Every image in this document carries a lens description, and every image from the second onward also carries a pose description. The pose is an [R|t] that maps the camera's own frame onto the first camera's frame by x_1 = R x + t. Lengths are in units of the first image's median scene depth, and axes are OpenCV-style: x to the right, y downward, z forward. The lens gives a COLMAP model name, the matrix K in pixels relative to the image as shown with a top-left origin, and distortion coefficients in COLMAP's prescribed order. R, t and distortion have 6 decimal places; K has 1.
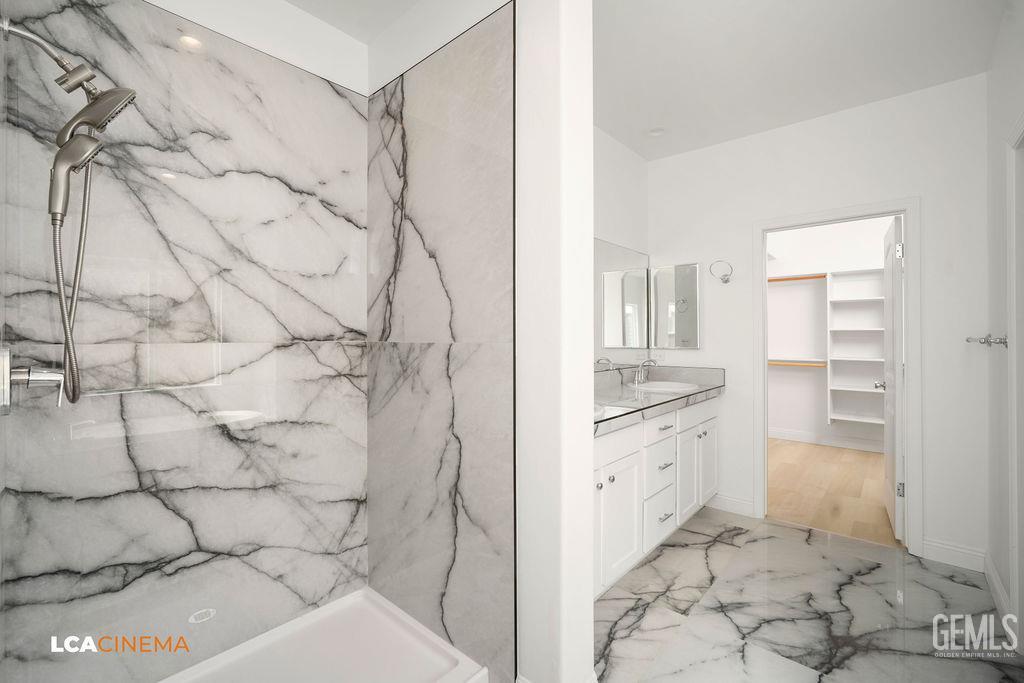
lens RADIAL K [[444.3, 0, 515.2], [0, 444.3, 334.4], [0, 0, 1]] dist [-0.011126, 0.001261]
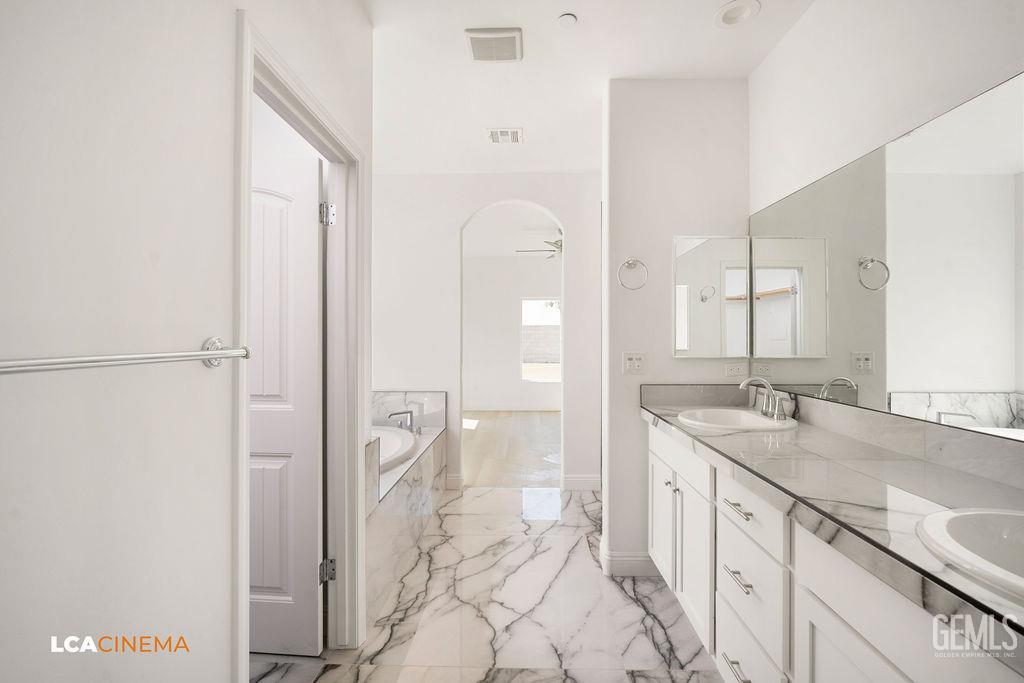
lens RADIAL K [[444.3, 0, 515.2], [0, 444.3, 334.4], [0, 0, 1]] dist [-0.011126, 0.001261]
pose [[-0.762123, 0.003583, -0.647422, 0.932817], [0.003624, 0.999993, 0.001268, -0.008409], [0.647422, -0.001380, -0.762130, 1.281595]]
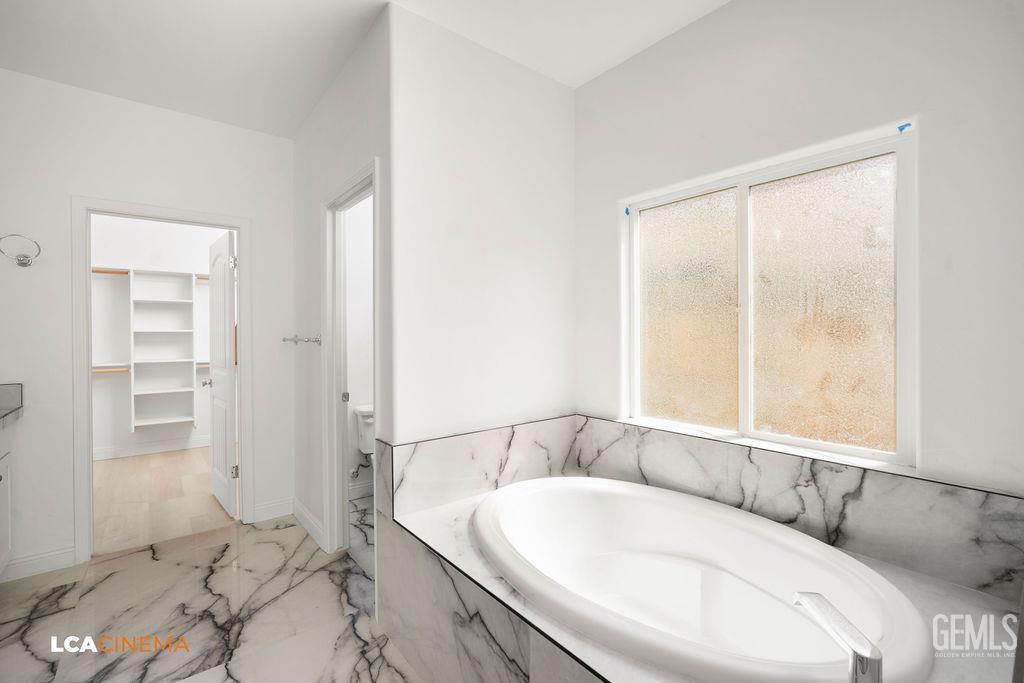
lens RADIAL K [[444.3, 0, 515.2], [0, 444.3, 334.4], [0, 0, 1]] dist [-0.011126, 0.001261]
pose [[0.150947, 0.000994, 0.988541, -0.159015], [0.001755, 0.999998, -0.001273, -0.001271], [-0.988540, 0.001927, 0.150945, 0.117877]]
